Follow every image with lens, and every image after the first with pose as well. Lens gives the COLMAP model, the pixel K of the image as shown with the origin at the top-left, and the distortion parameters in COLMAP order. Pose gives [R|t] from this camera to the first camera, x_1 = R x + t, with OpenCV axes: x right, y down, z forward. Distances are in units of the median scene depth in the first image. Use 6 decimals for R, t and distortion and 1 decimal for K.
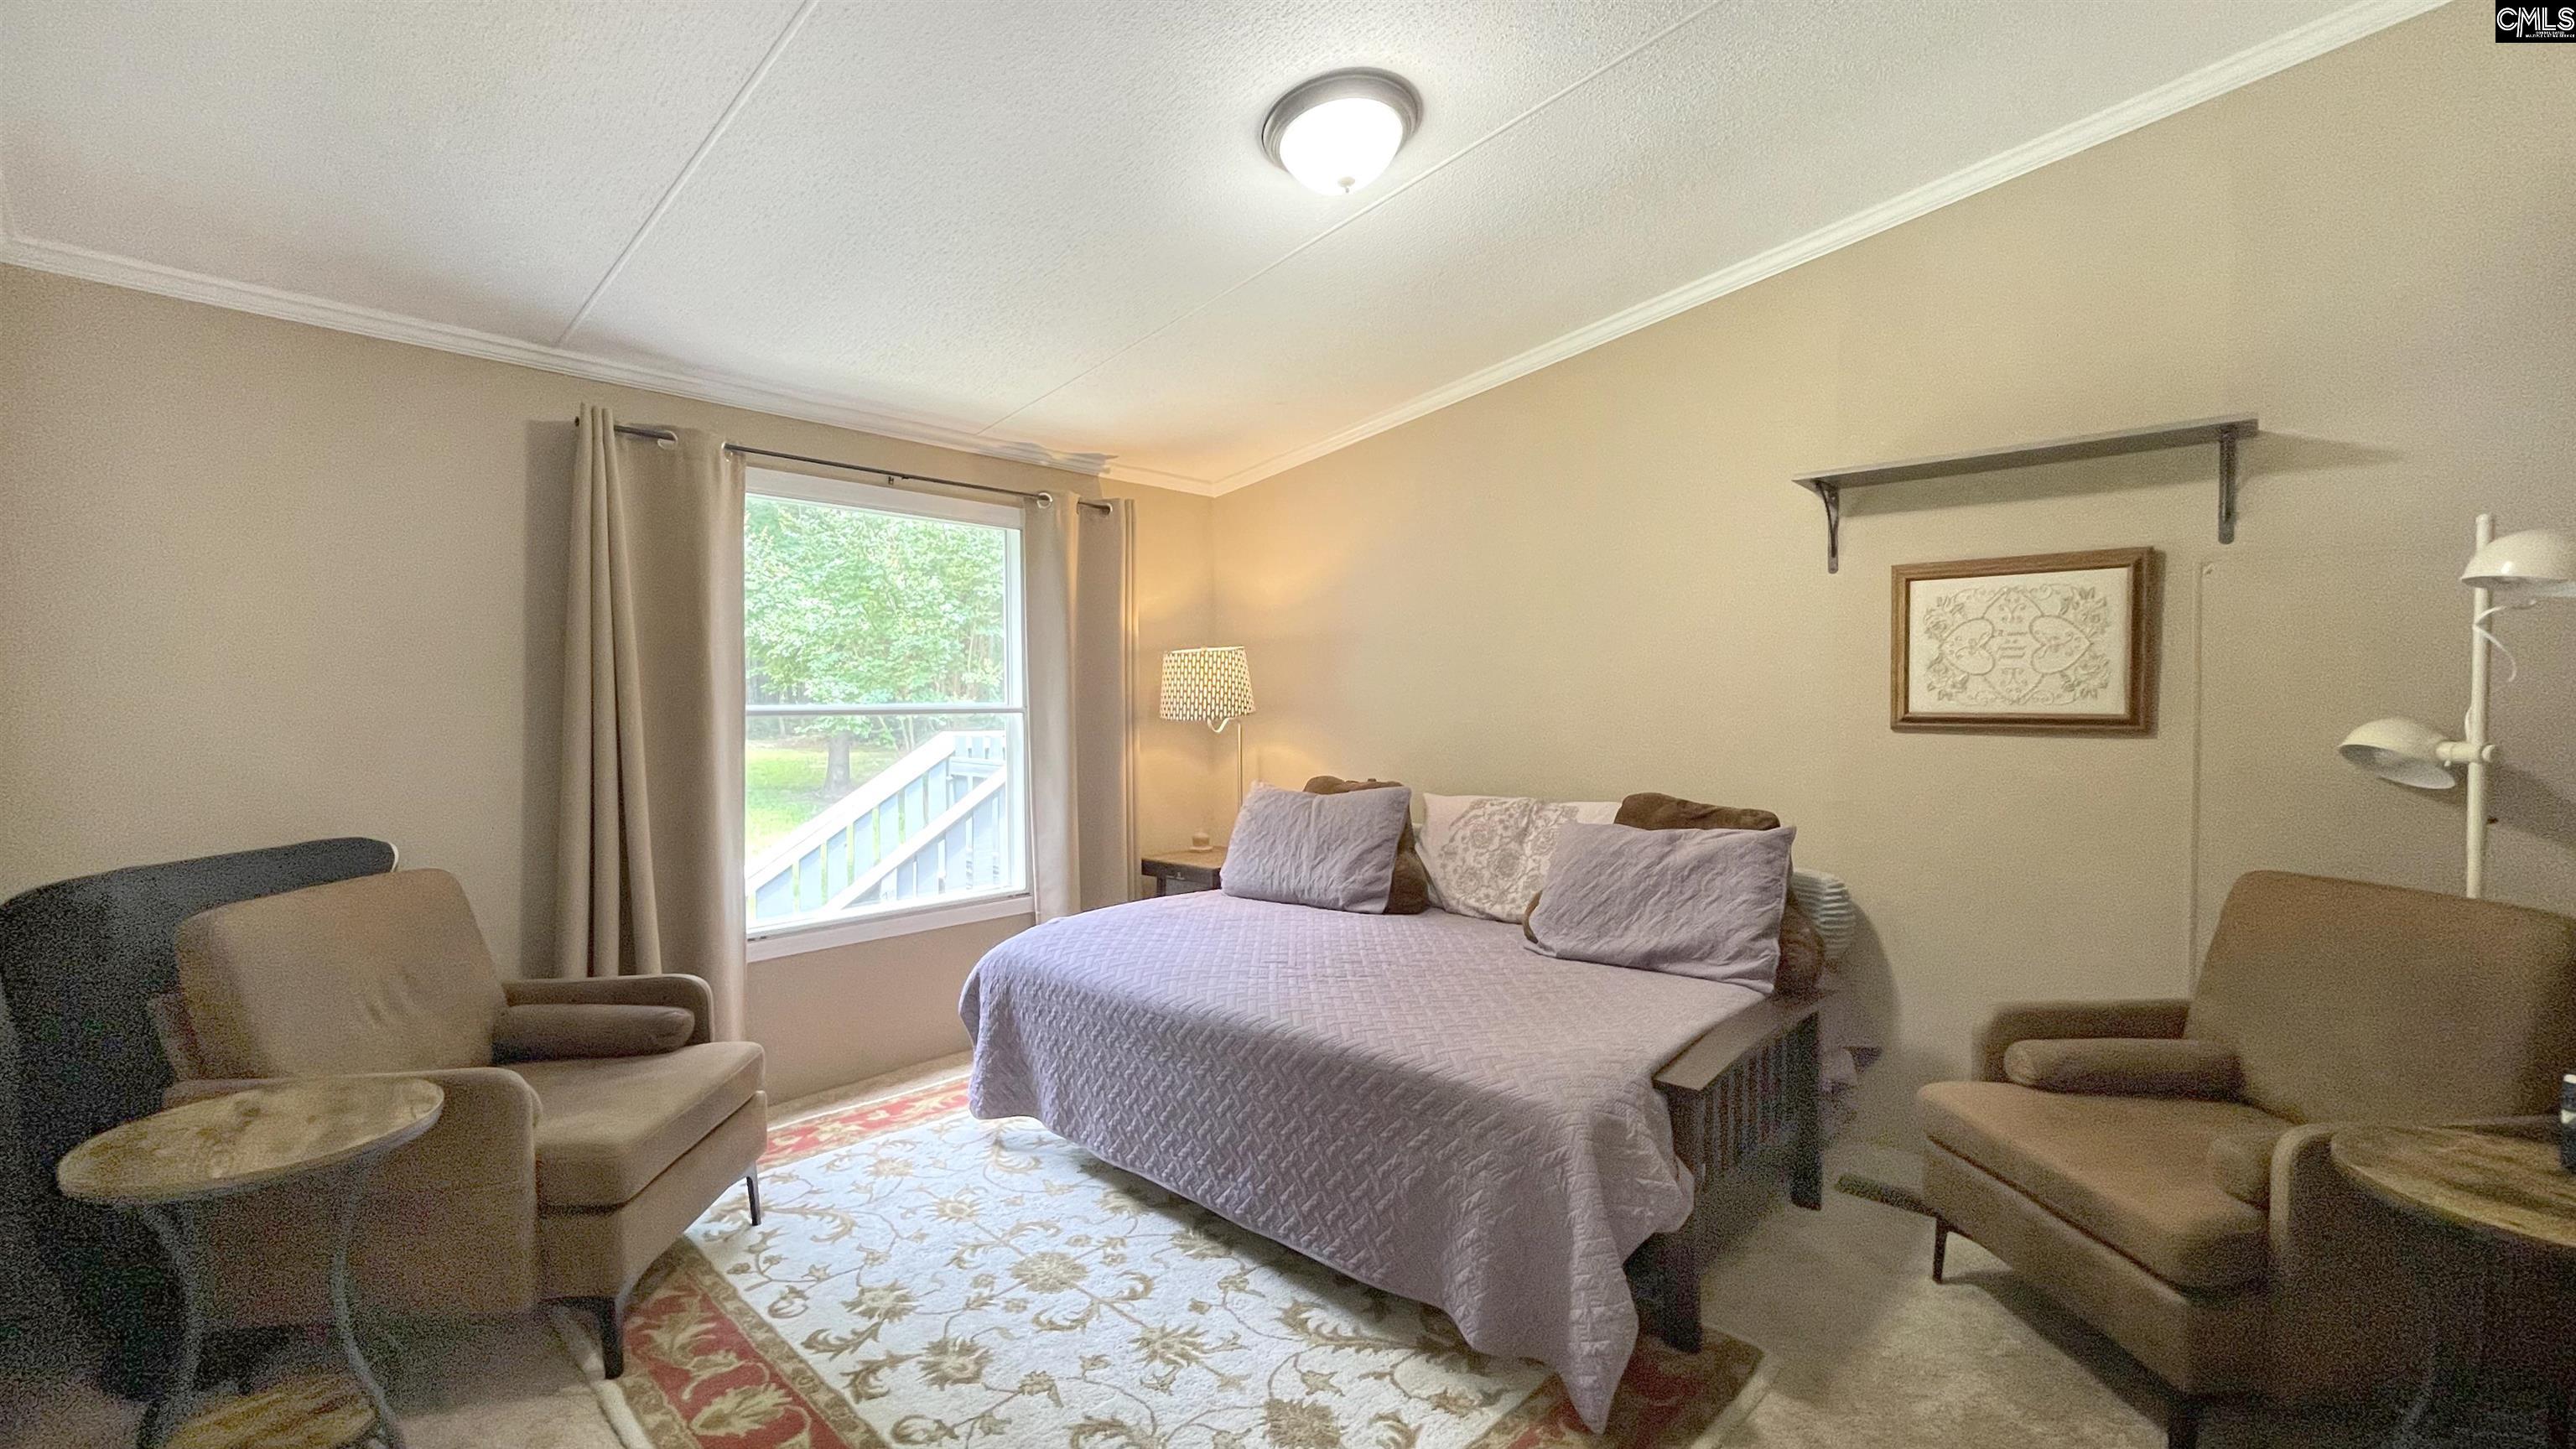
lens RADIAL K [[1108.5, 0, 1284.2], [0, 1108.5, 706.1], [0, 0, 1]] dist [-0.000890, -0.000050]
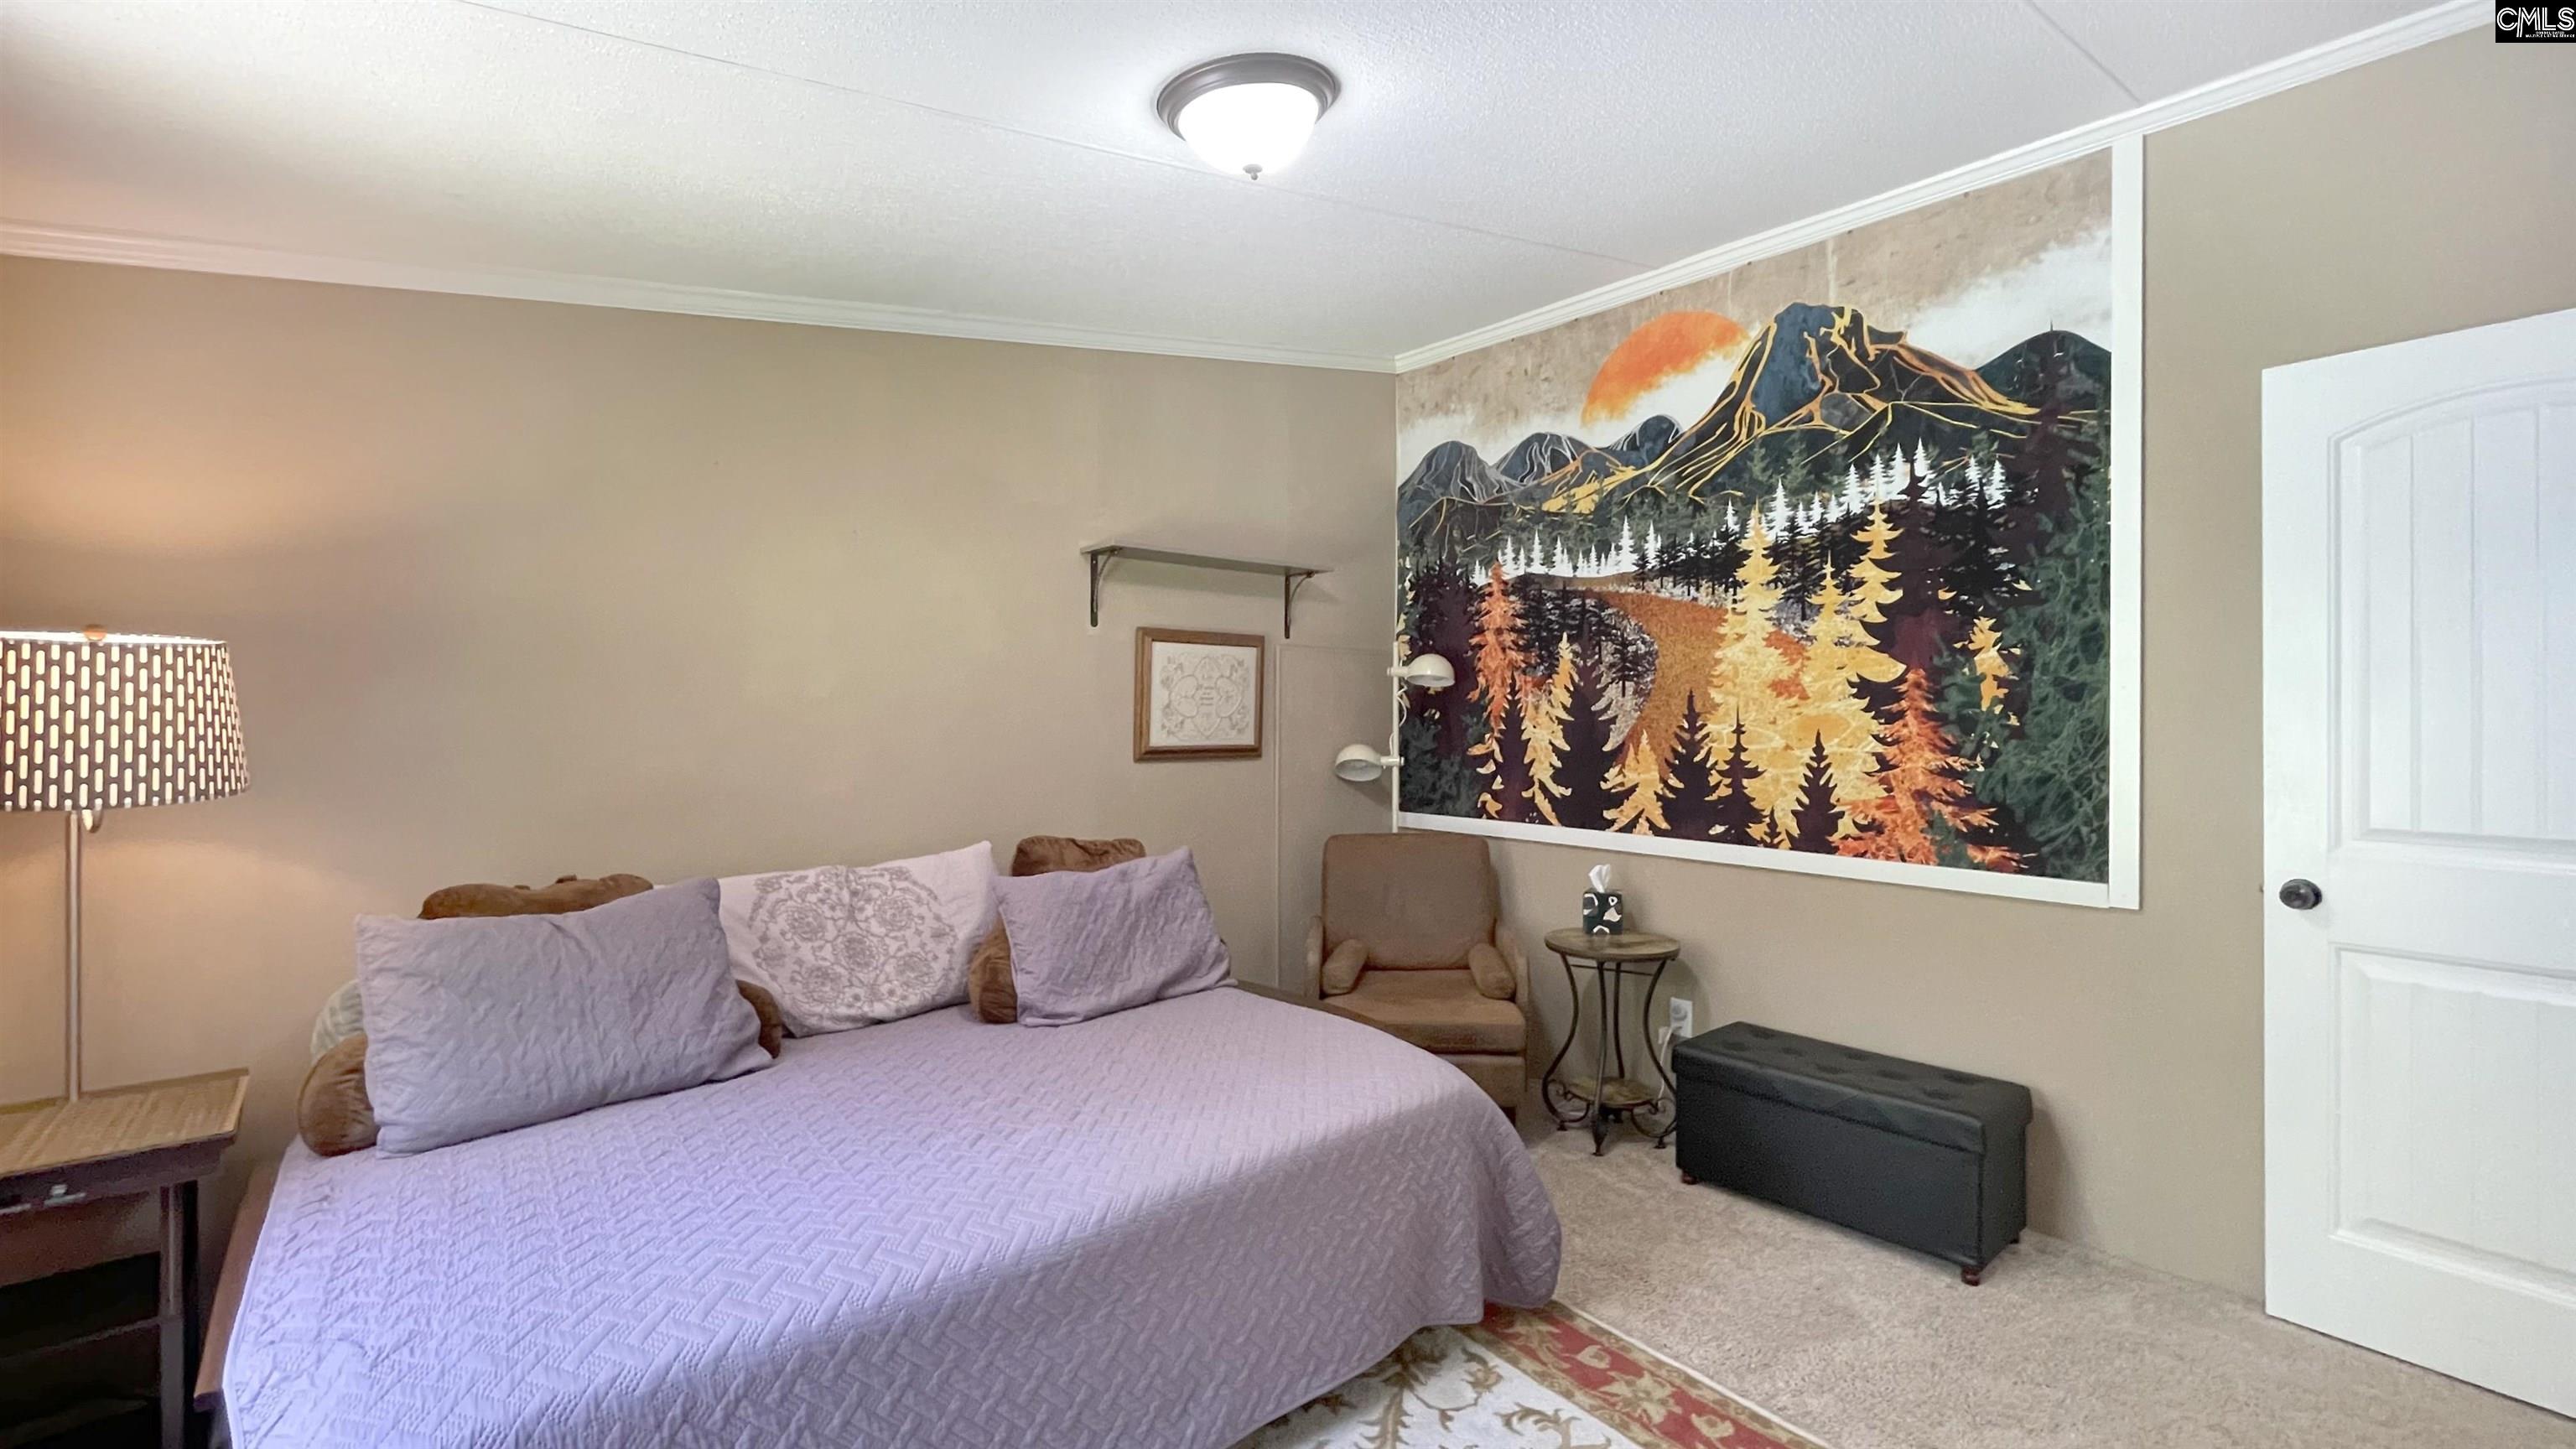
lens RADIAL K [[1108.5, 0, 1284.2], [0, 1108.5, 706.1], [0, 0, 1]] dist [-0.000890, -0.000050]
pose [[0.085439, 0.008233, 0.996309, -0.709400], [0.004645, 0.999952, -0.008662, -0.030537], [-0.996333, 0.005367, 0.085397, 0.792553]]
